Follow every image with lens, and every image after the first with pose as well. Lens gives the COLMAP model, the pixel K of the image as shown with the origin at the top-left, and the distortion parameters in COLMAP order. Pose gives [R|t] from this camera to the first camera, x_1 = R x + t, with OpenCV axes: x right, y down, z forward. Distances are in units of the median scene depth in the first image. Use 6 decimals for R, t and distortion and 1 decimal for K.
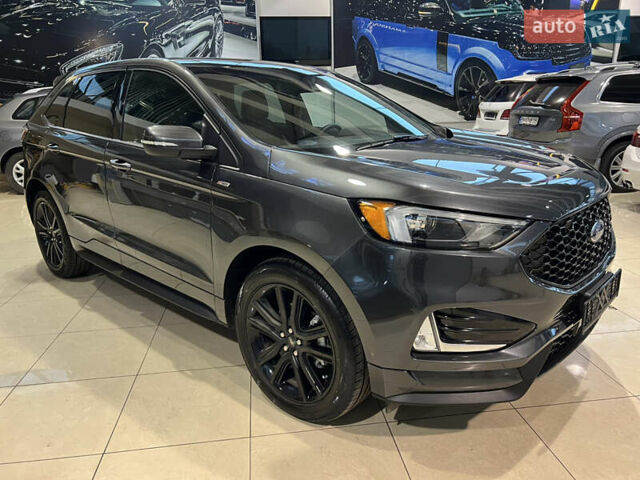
lens RADIAL K [[480.7, 0, 320.0], [0, 480.7, 240.0], [0, 0, 1]] dist [0.001161, -0.004517]
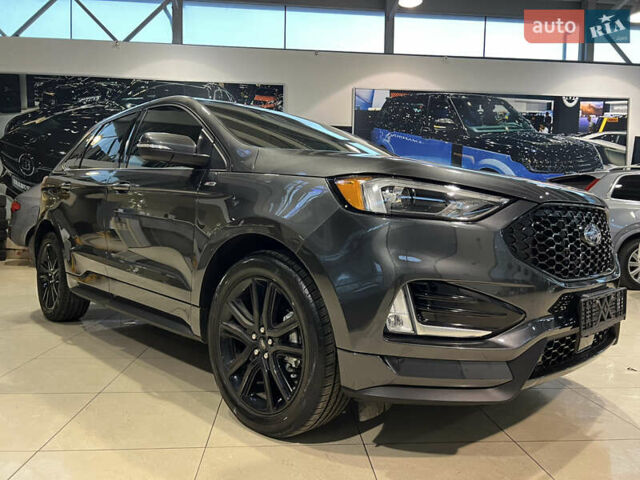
lens RADIAL K [[480.7, 0, 320.0], [0, 480.7, 240.0], [0, 0, 1]] dist [0.001161, -0.004517]
pose [[0.997708, 0.046061, -0.049579, 0.082595], [-0.056674, 0.969073, -0.240179, 0.224709], [0.036982, 0.242438, 0.969462, 0.062075]]
